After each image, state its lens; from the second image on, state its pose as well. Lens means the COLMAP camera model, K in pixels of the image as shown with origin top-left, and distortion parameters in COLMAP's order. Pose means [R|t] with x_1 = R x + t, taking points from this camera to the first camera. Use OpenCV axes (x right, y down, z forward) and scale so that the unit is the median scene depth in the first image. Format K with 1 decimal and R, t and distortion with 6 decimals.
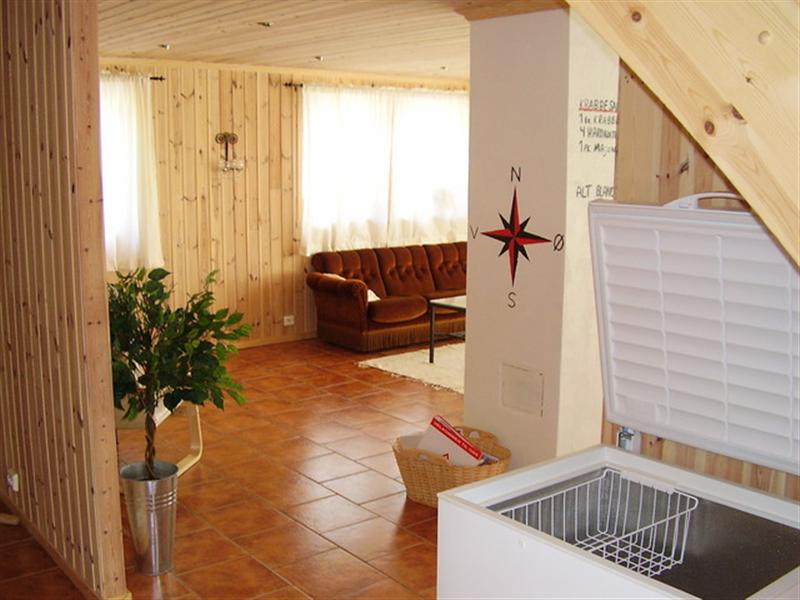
lens RADIAL K [[902.3, 0, 398.4], [0, 902.3, 300.9], [0, 0, 1]] dist [-0.152534, 0.000000]
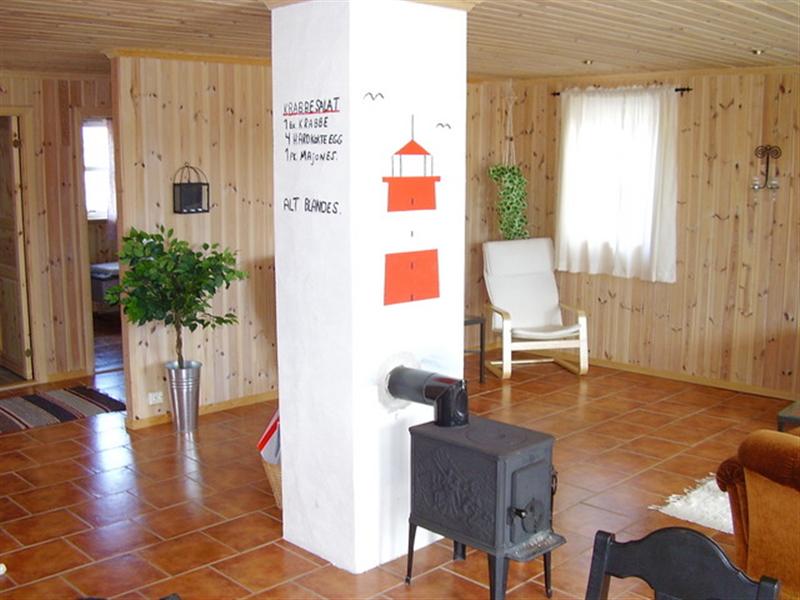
lens RADIAL K [[902.3, 0, 398.2], [0, 902.3, 301.9], [0, 0, 1]] dist [-0.152534, 0.000000]
pose [[0.106130, 0.147381, -0.983369, 0.685023], [-0.164513, 0.977928, 0.128811, -0.097261], [0.980649, 0.148107, 0.128034, 0.607730]]
